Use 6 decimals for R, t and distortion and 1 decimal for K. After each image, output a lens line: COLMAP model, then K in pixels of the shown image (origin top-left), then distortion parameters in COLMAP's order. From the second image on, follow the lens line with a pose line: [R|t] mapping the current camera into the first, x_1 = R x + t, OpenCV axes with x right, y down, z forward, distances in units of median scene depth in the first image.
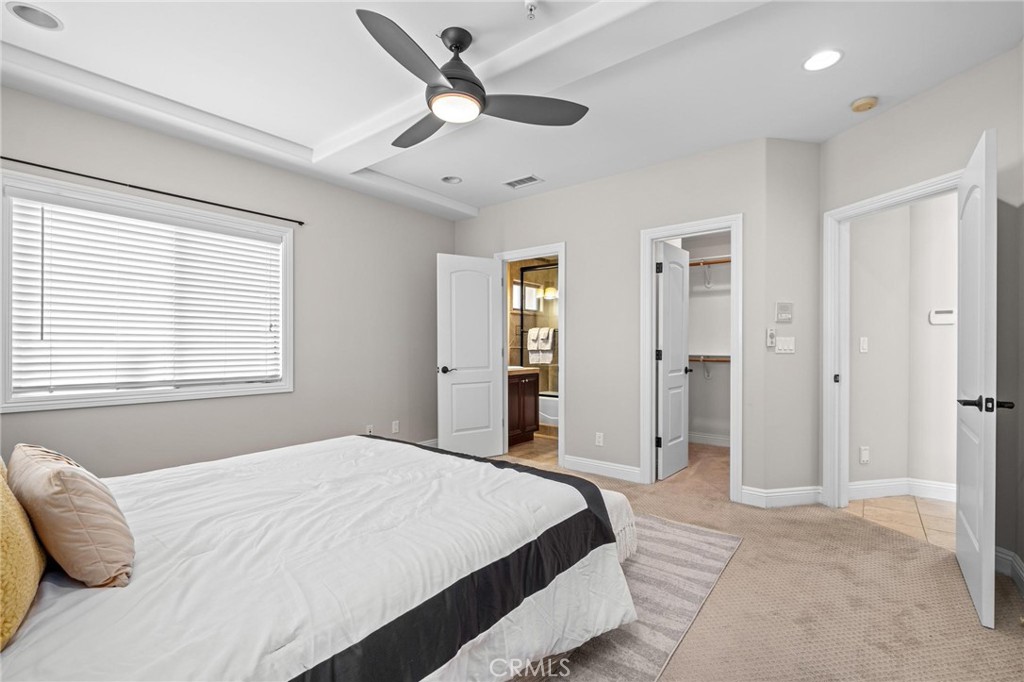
lens RADIAL K [[445.5, 0, 512.5], [0, 445.5, 341.4], [0, 0, 1]] dist [0.001383, -0.000122]
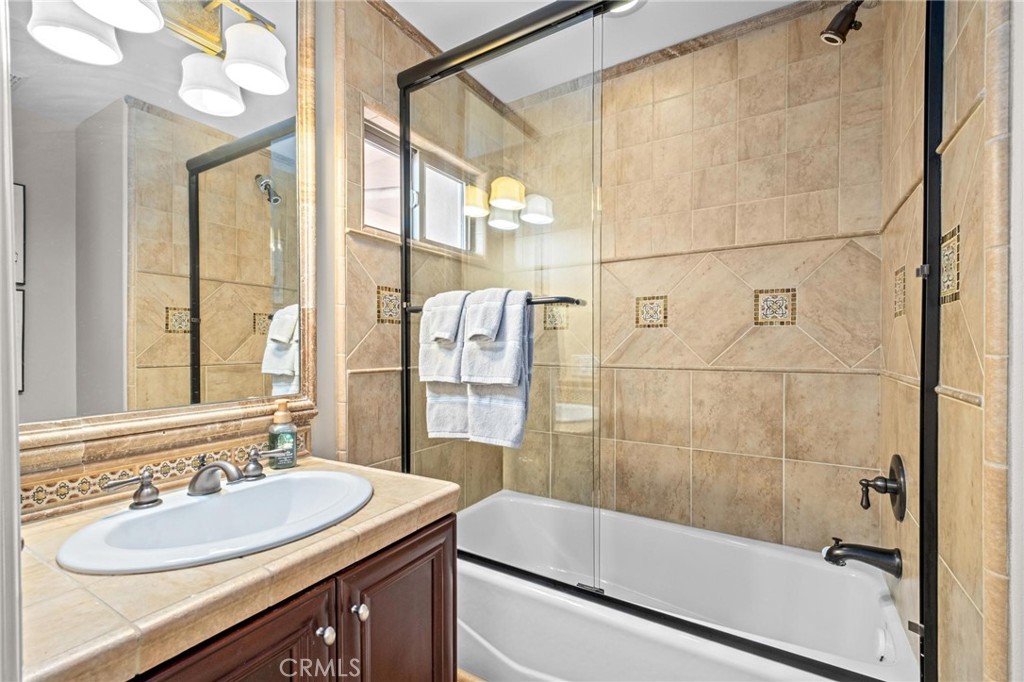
lens RADIAL K [[445.5, 0, 517.4], [0, 445.5, 344.5], [0, 0, 1]] dist [0.001383, -0.000122]
pose [[0.992664, -0.013997, 0.120095, 0.059747], [0.013462, 0.999896, 0.005266, -0.001525], [-0.120156, -0.003611, 0.992748, 0.764242]]
